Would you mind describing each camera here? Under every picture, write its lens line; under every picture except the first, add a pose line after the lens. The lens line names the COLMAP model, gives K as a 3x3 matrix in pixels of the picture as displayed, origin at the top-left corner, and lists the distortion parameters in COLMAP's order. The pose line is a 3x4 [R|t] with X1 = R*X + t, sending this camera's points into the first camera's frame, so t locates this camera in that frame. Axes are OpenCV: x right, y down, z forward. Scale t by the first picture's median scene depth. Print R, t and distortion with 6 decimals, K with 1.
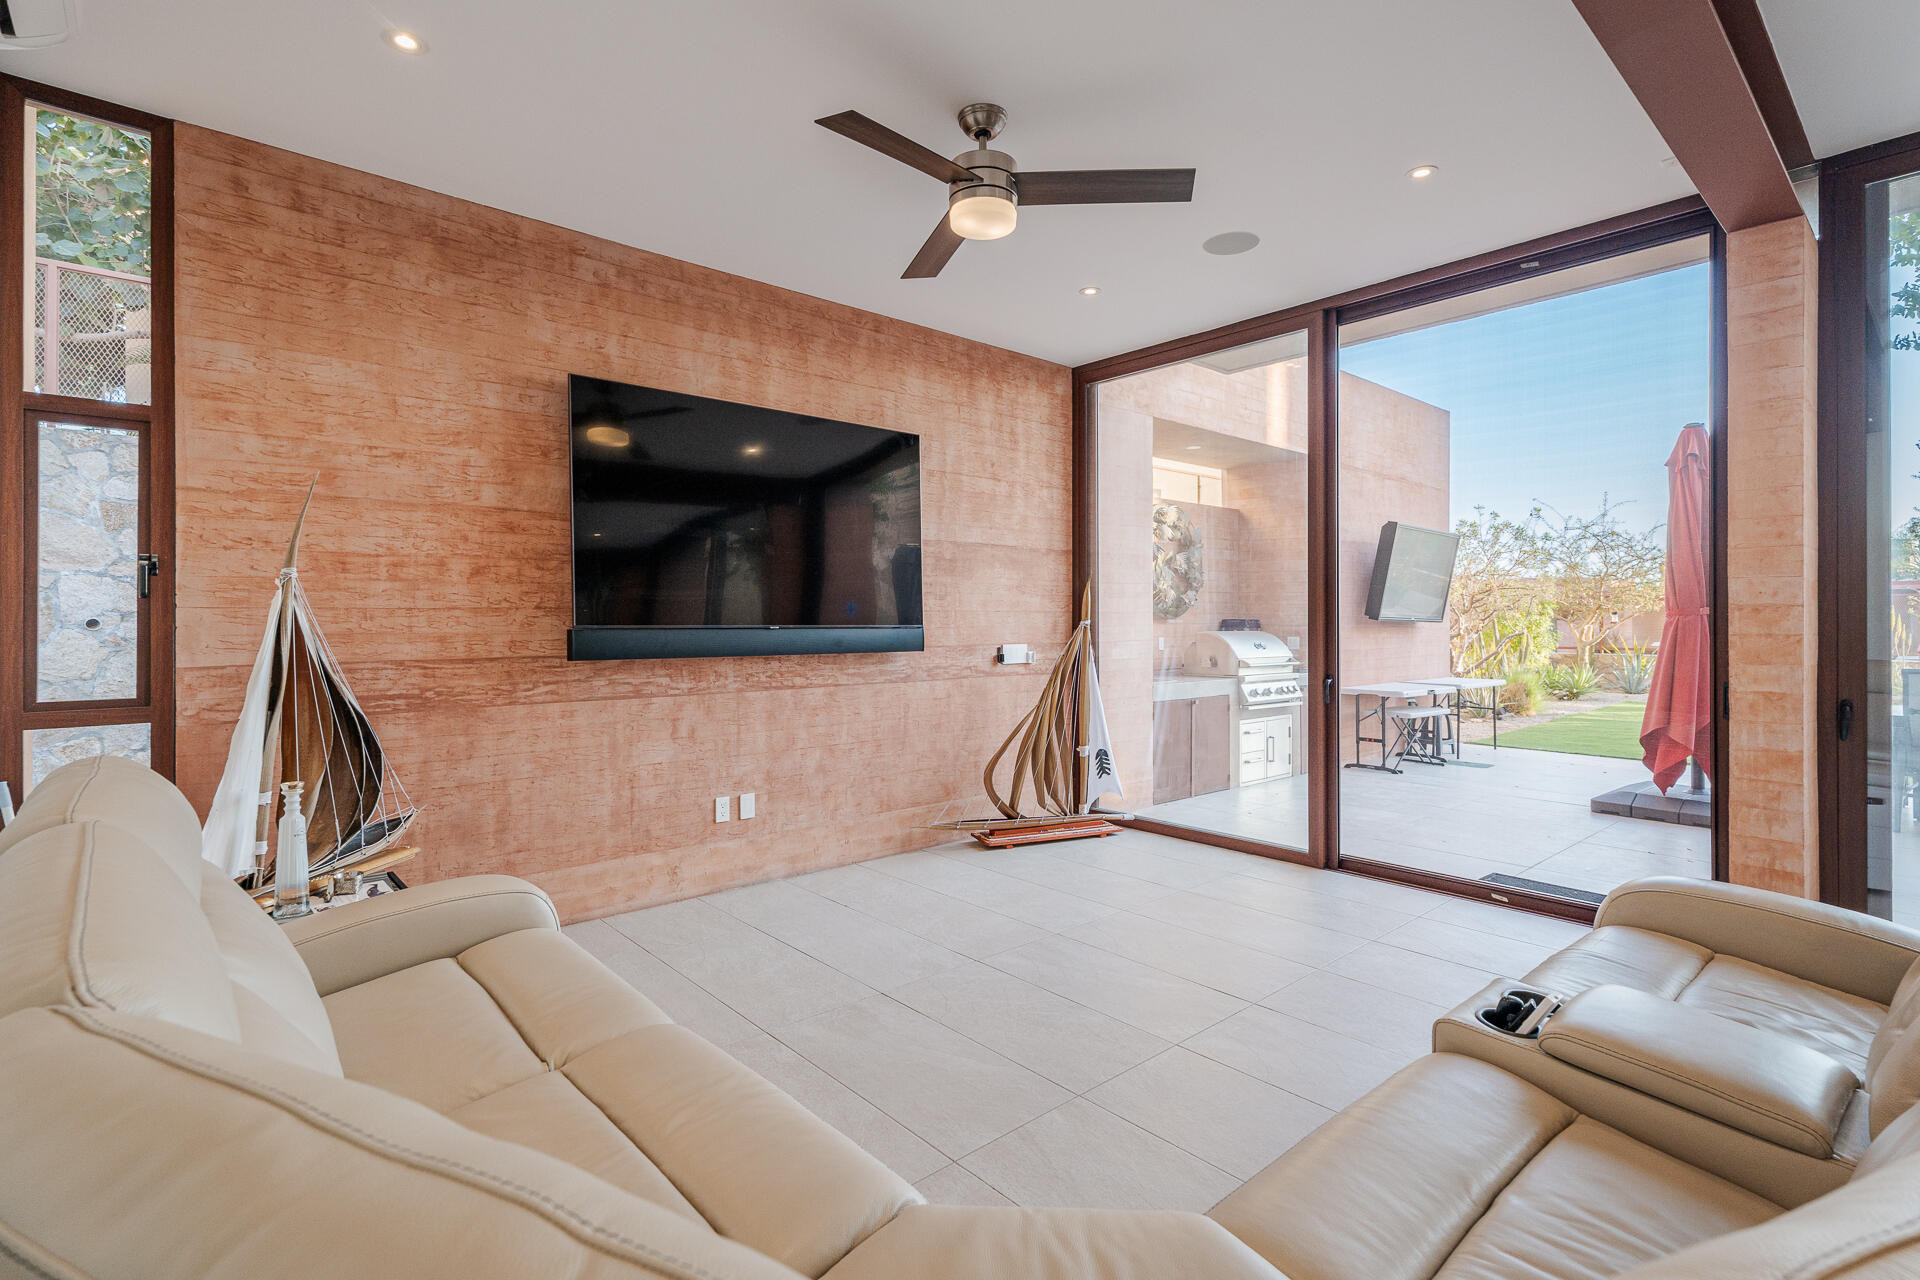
lens RADIAL K [[904.5, 0, 958.8], [0, 904.5, 620.8], [0, 0, 1]] dist [0.004016, -0.001760]
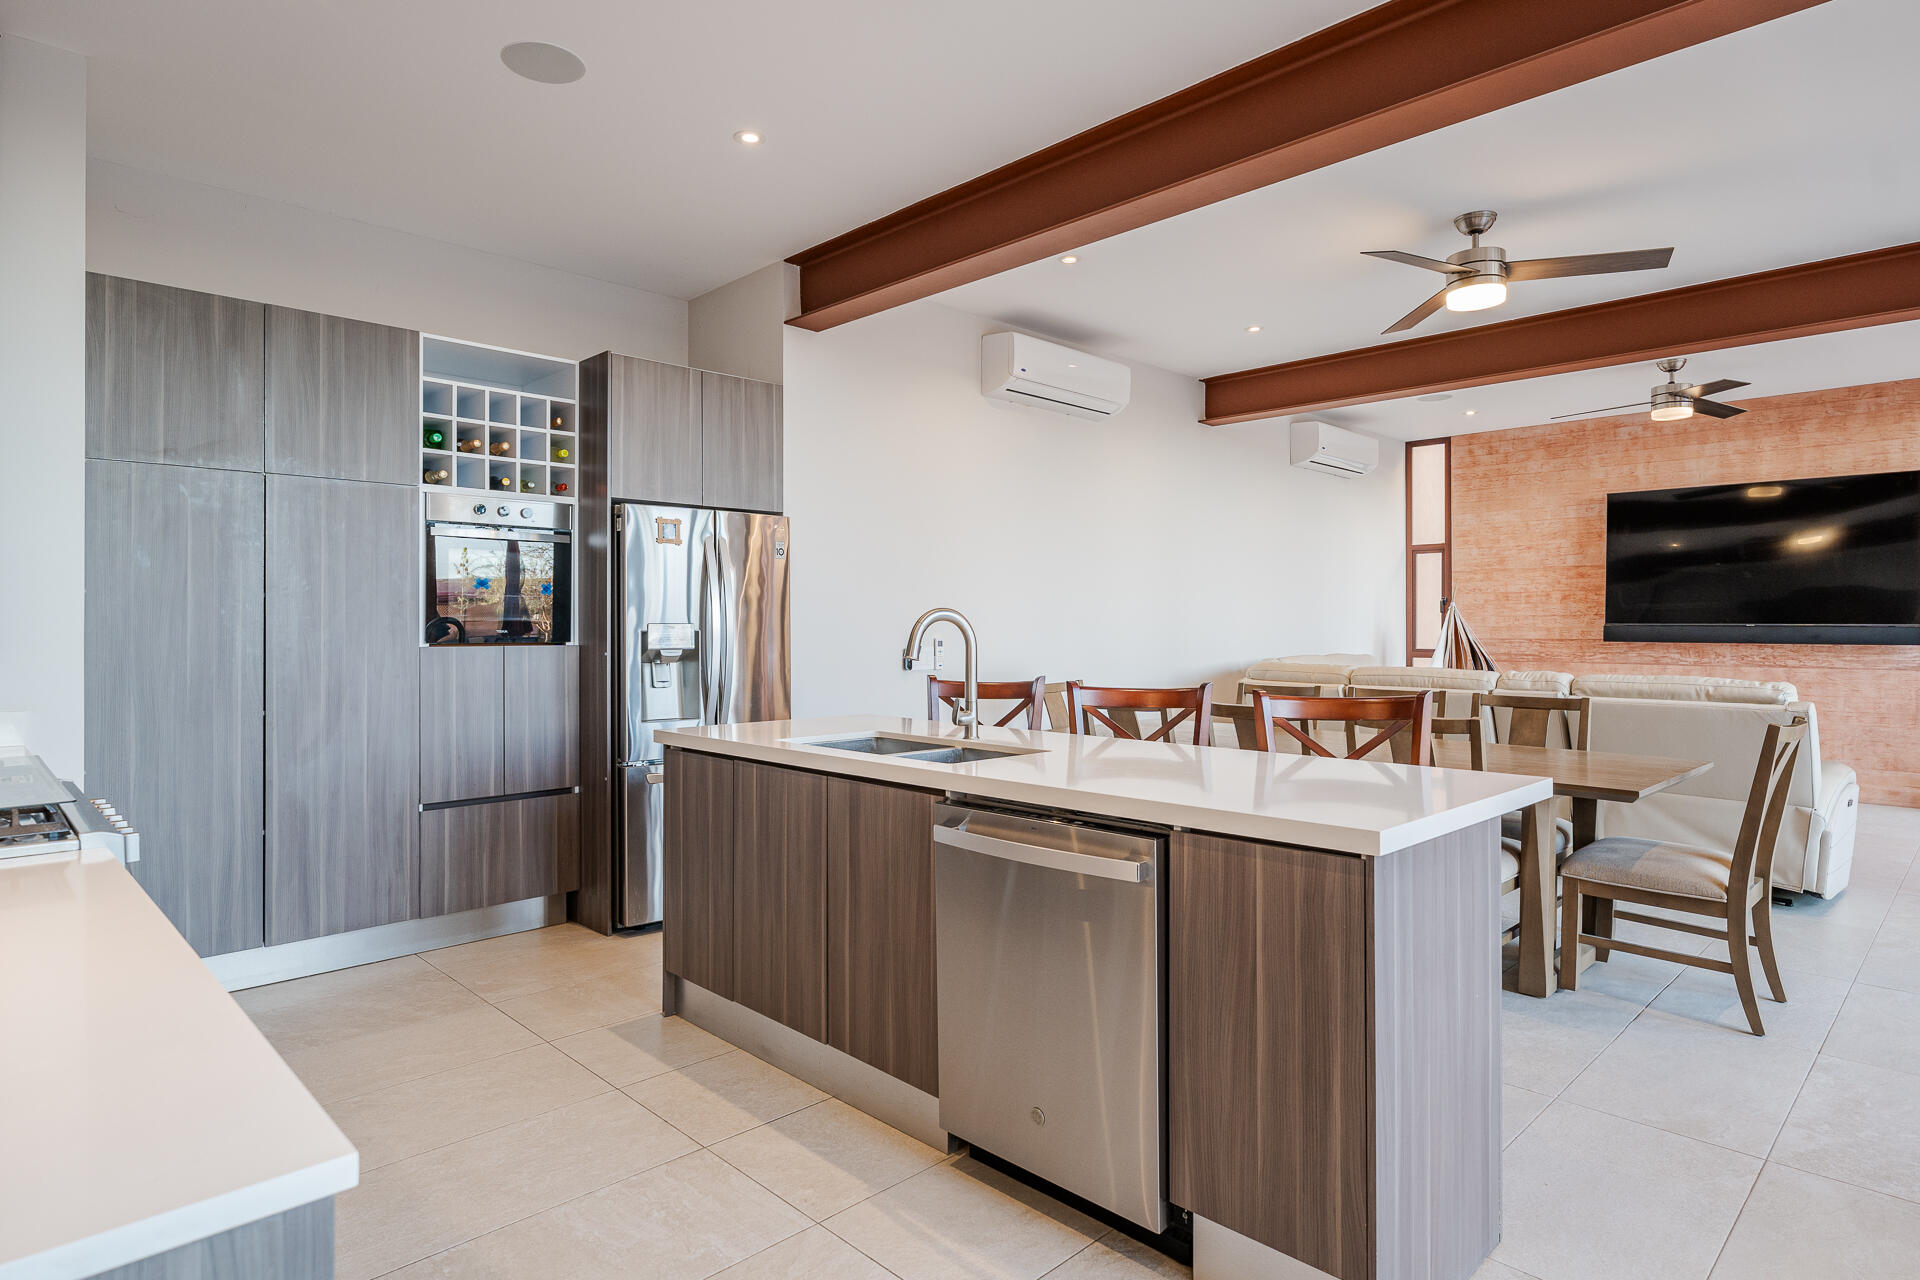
lens RADIAL K [[1043.7, 0, 960.6], [0, 1043.7, 628.0], [0, 0, 1]] dist [0.002653, 0.001117]
pose [[0.061414, 0.003684, -0.998106, 1.748814], [-0.000464, 0.999993, 0.003663, 0.007520], [0.998112, 0.000238, 0.061415, -0.527965]]
